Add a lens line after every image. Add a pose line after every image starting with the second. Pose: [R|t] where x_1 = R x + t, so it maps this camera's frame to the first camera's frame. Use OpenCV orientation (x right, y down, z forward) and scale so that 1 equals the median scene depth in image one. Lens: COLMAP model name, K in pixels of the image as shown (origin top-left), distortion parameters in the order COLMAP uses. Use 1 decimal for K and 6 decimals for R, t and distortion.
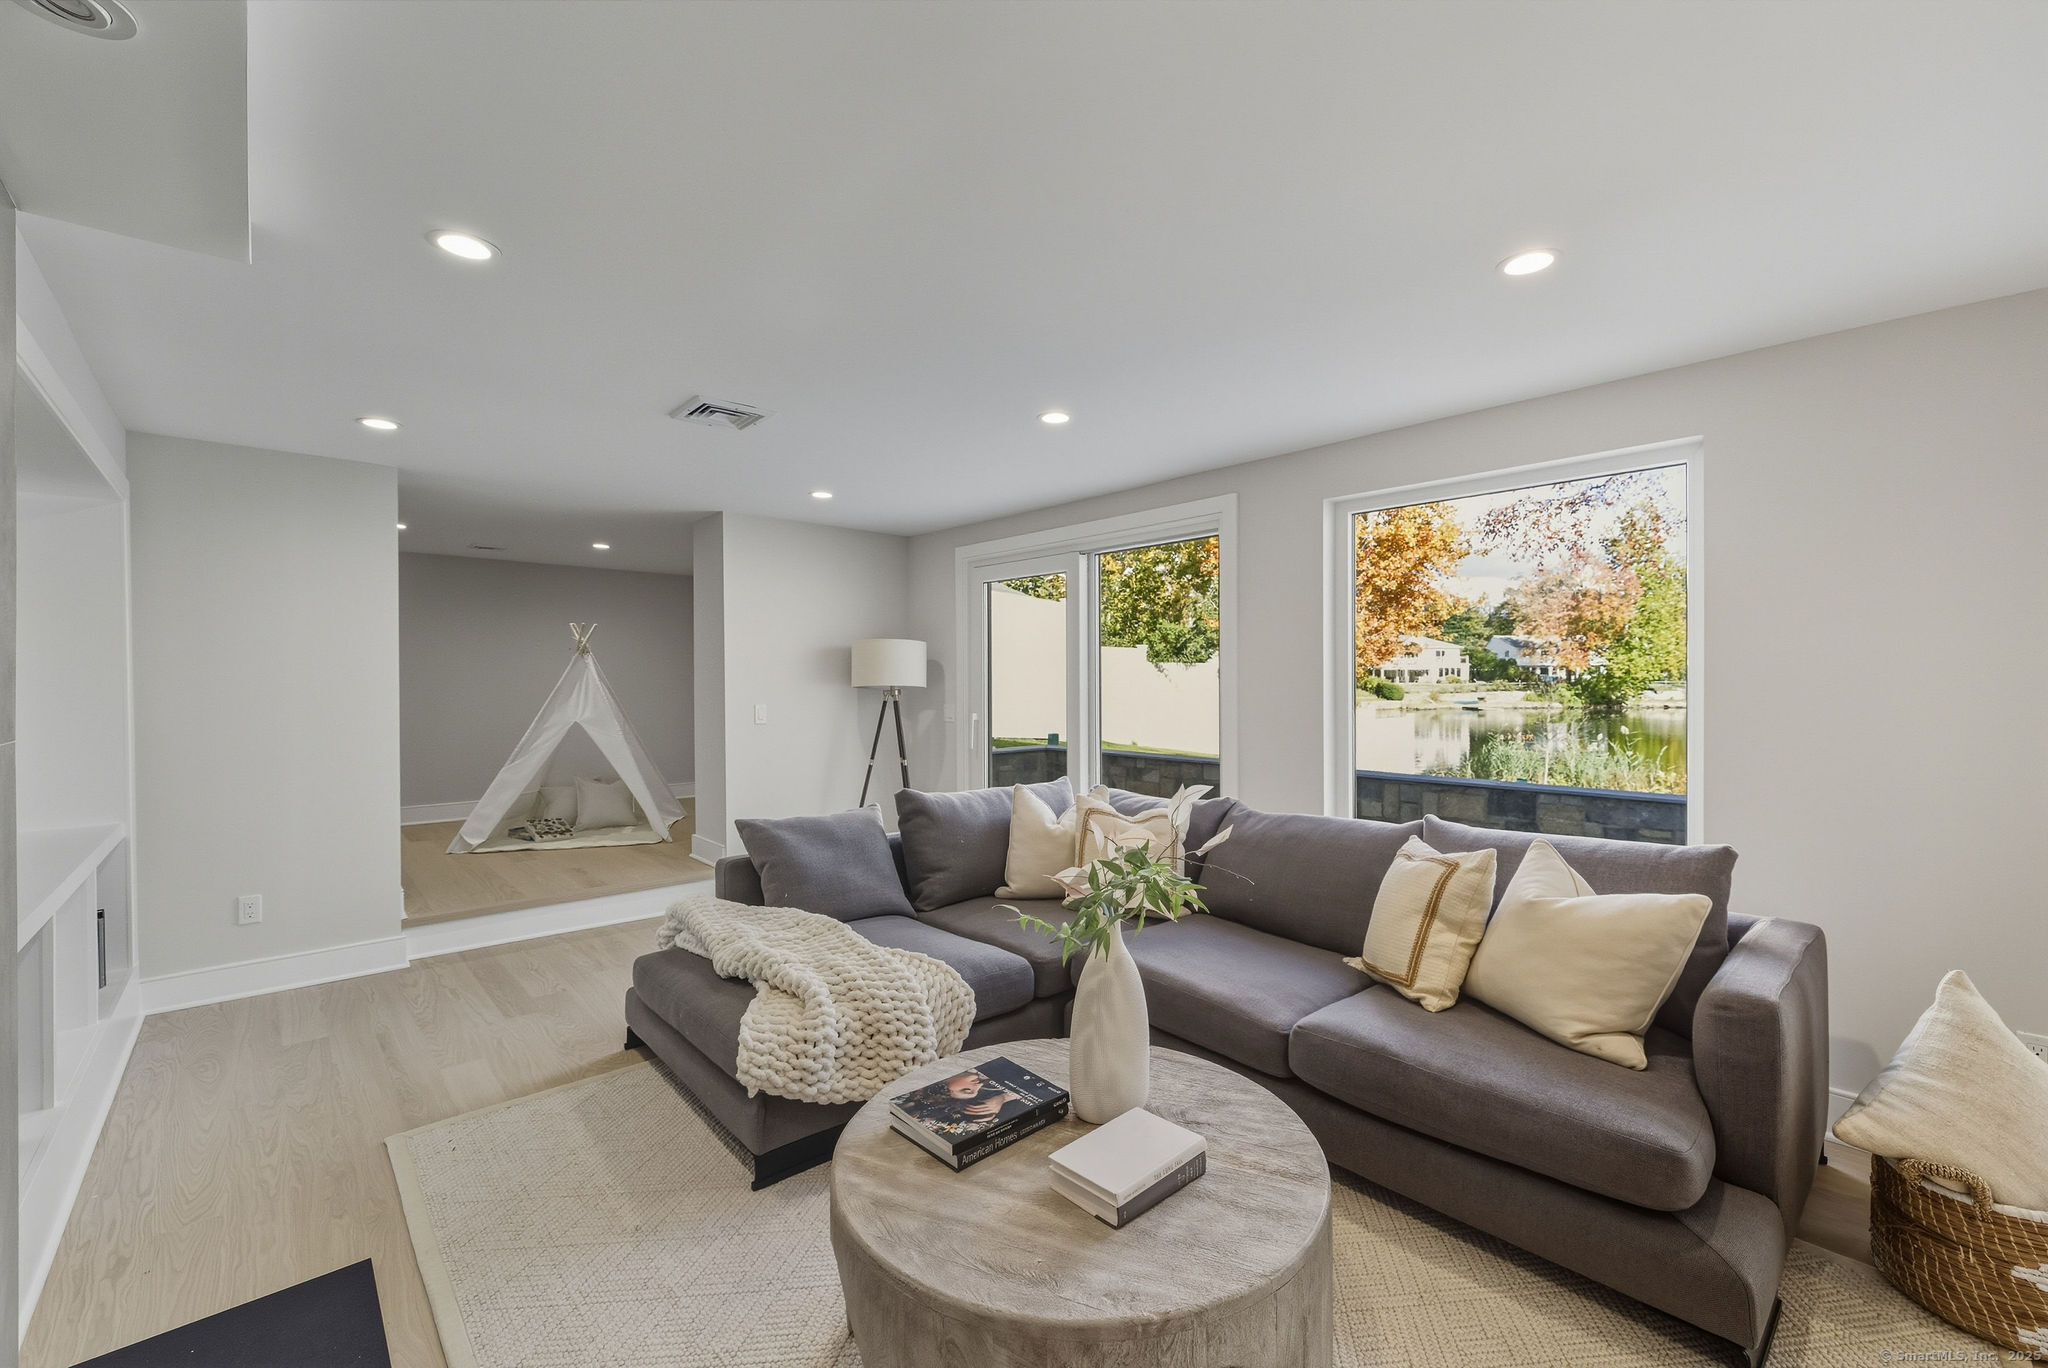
lens RADIAL K [[848.7, 0, 1027.4], [0, 848.7, 677.6], [0, 0, 1]] dist [0.004095, -0.000938]
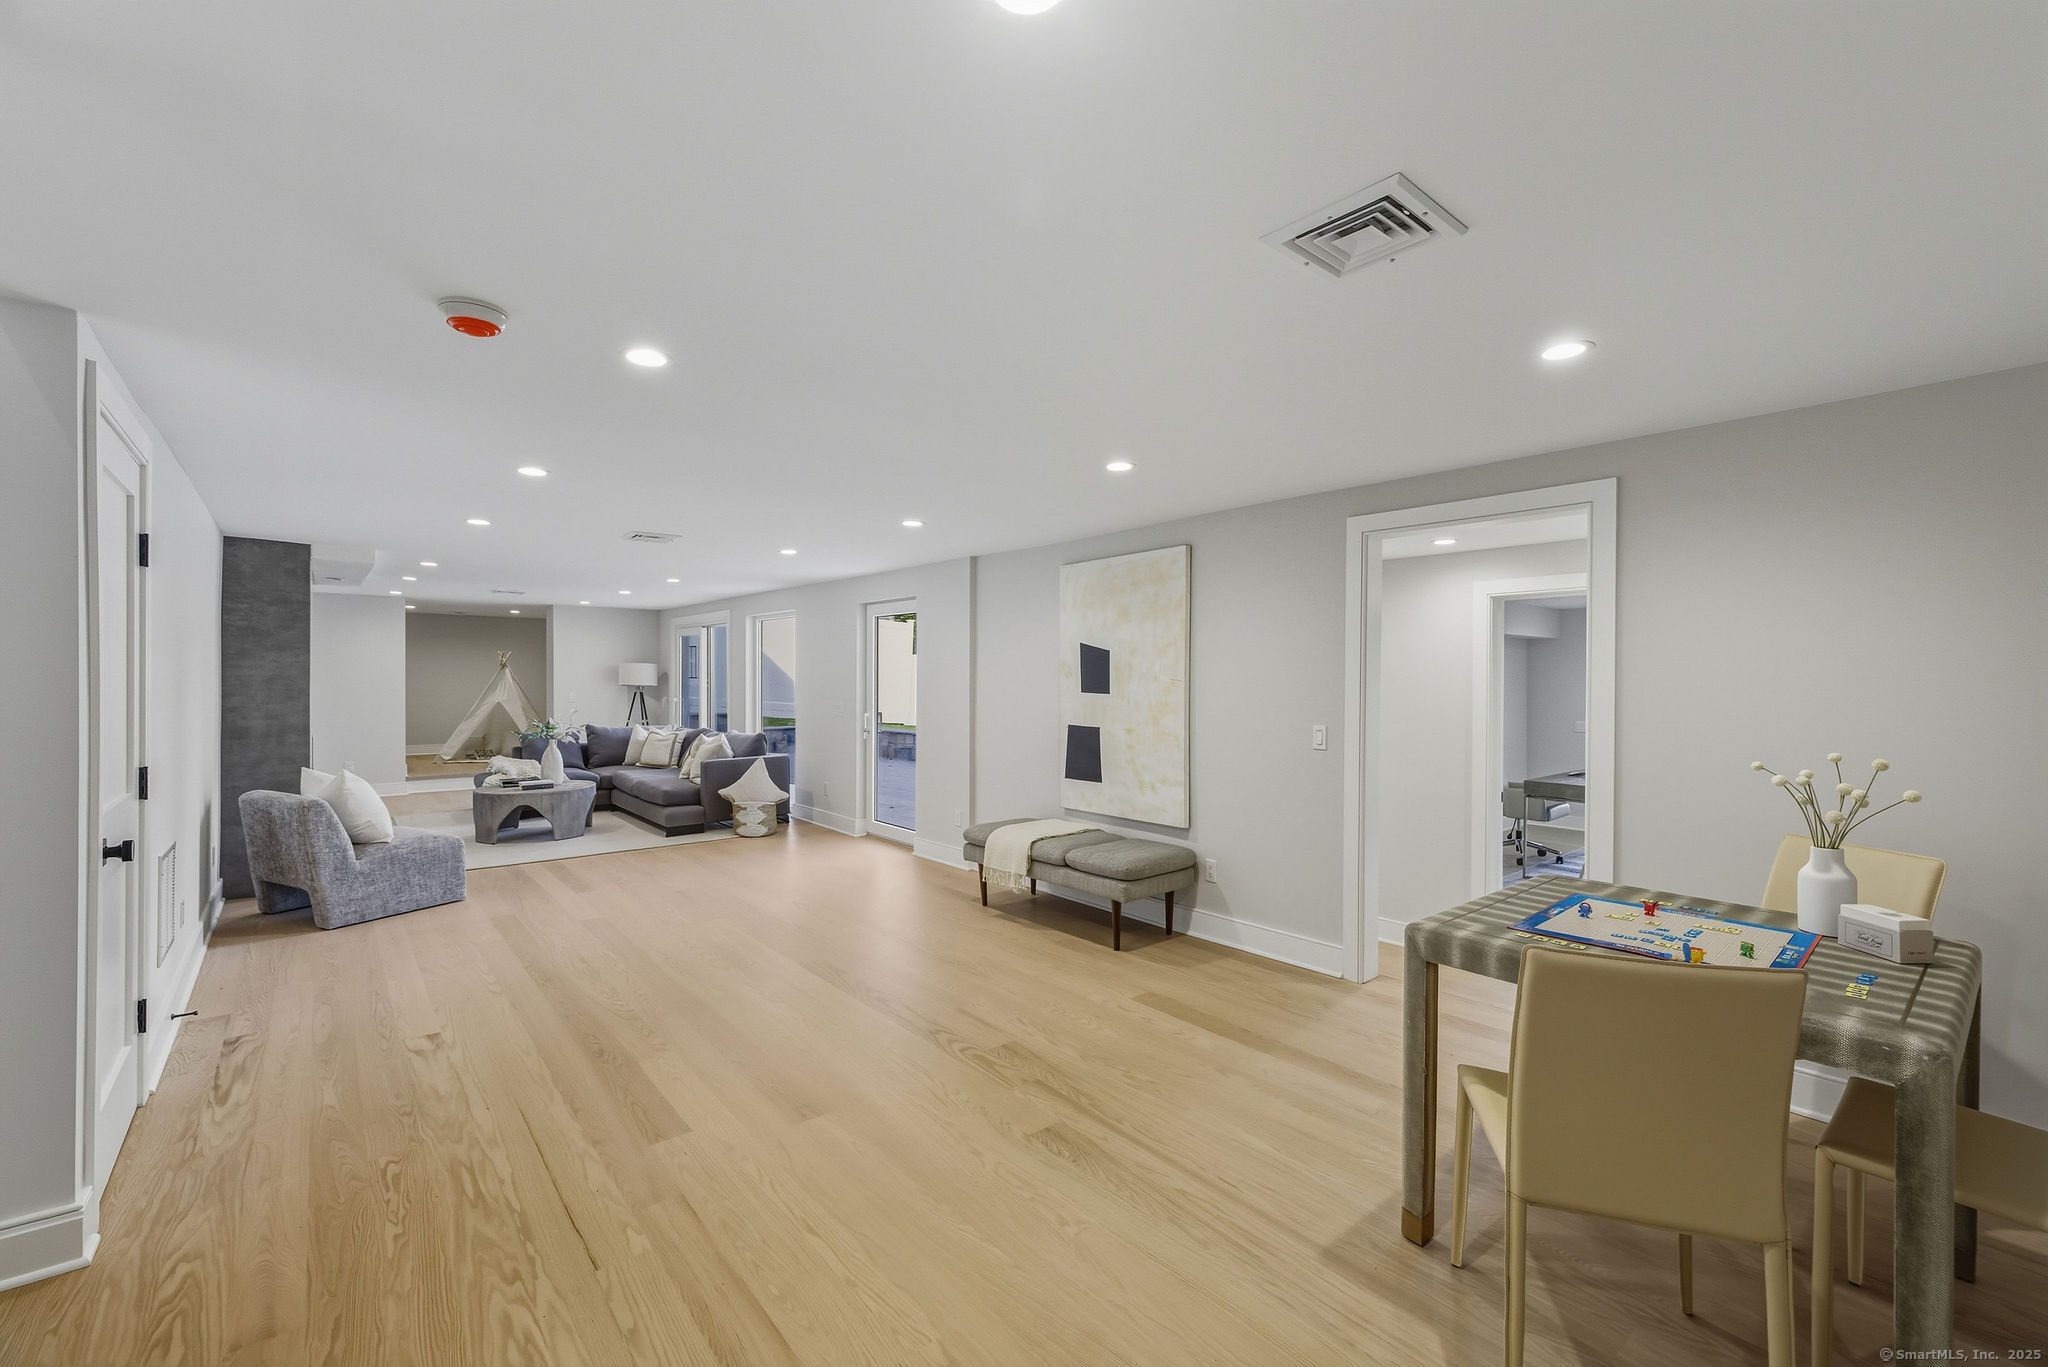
lens RADIAL K [[848.7, 0, 1027.4], [0, 848.7, 677.1], [0, 0, 1]] dist [0.004095, -0.000938]
pose [[0.999128, 0.010289, -0.040471, 0.888044], [-0.010287, 0.999947, 0.000259, -0.020013], [0.040472, 0.000158, 0.999181, -1.063470]]
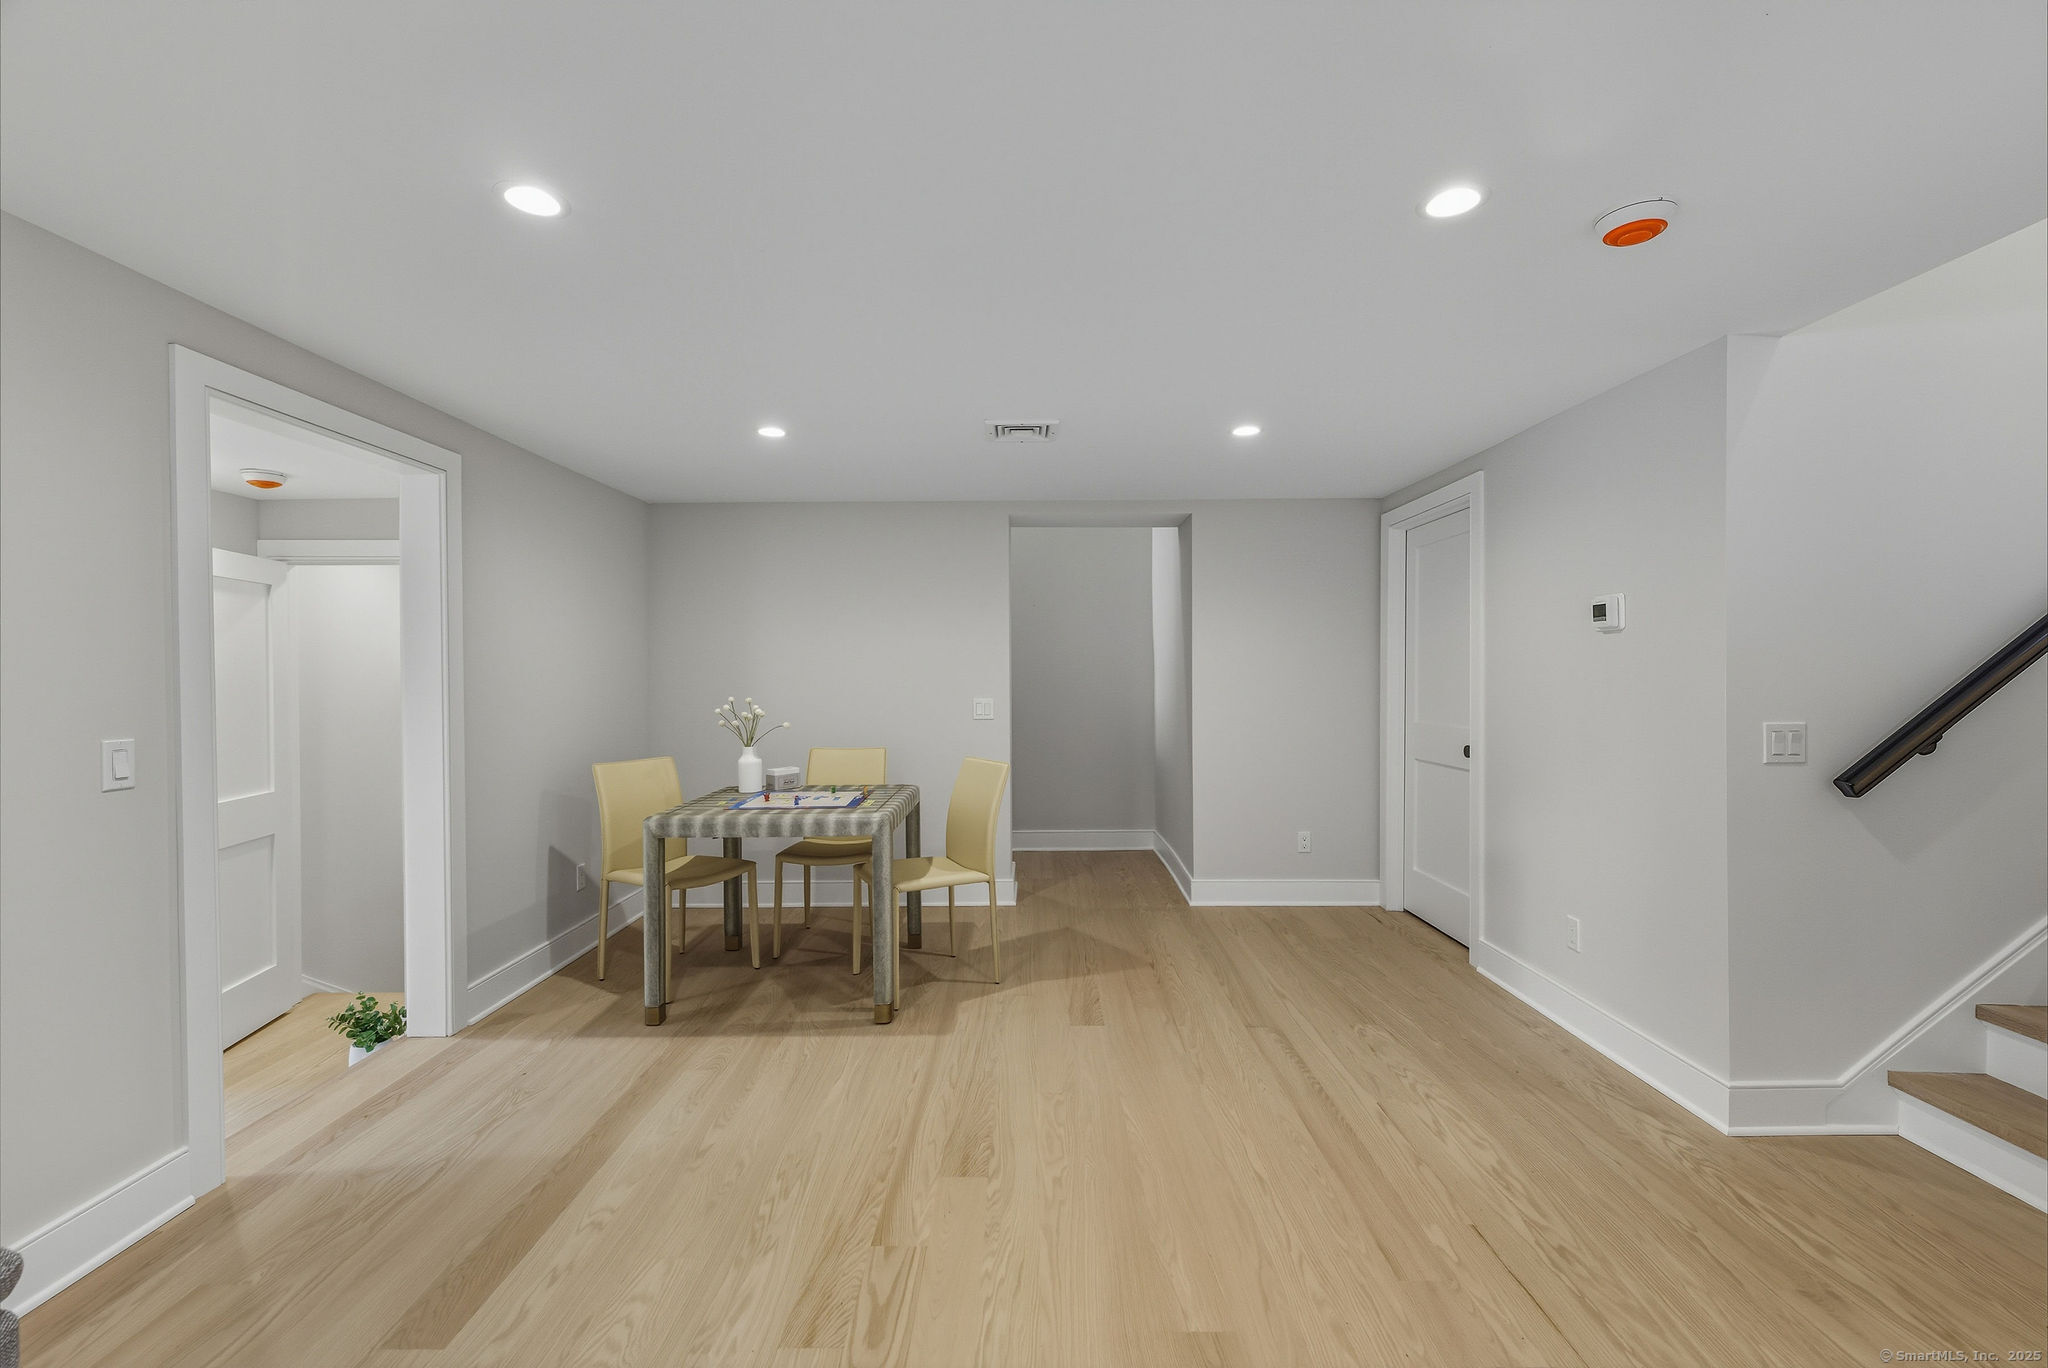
lens RADIAL K [[848.7, 0, 1027.4], [0, 848.7, 677.6], [0, 0, 1]] dist [0.004095, -0.000938]
pose [[-0.741211, 0.005835, 0.671247, 0.571921], [0.009683, 0.999951, 0.001999, -0.002805], [-0.671202, 0.007981, -0.741231, -0.271150]]
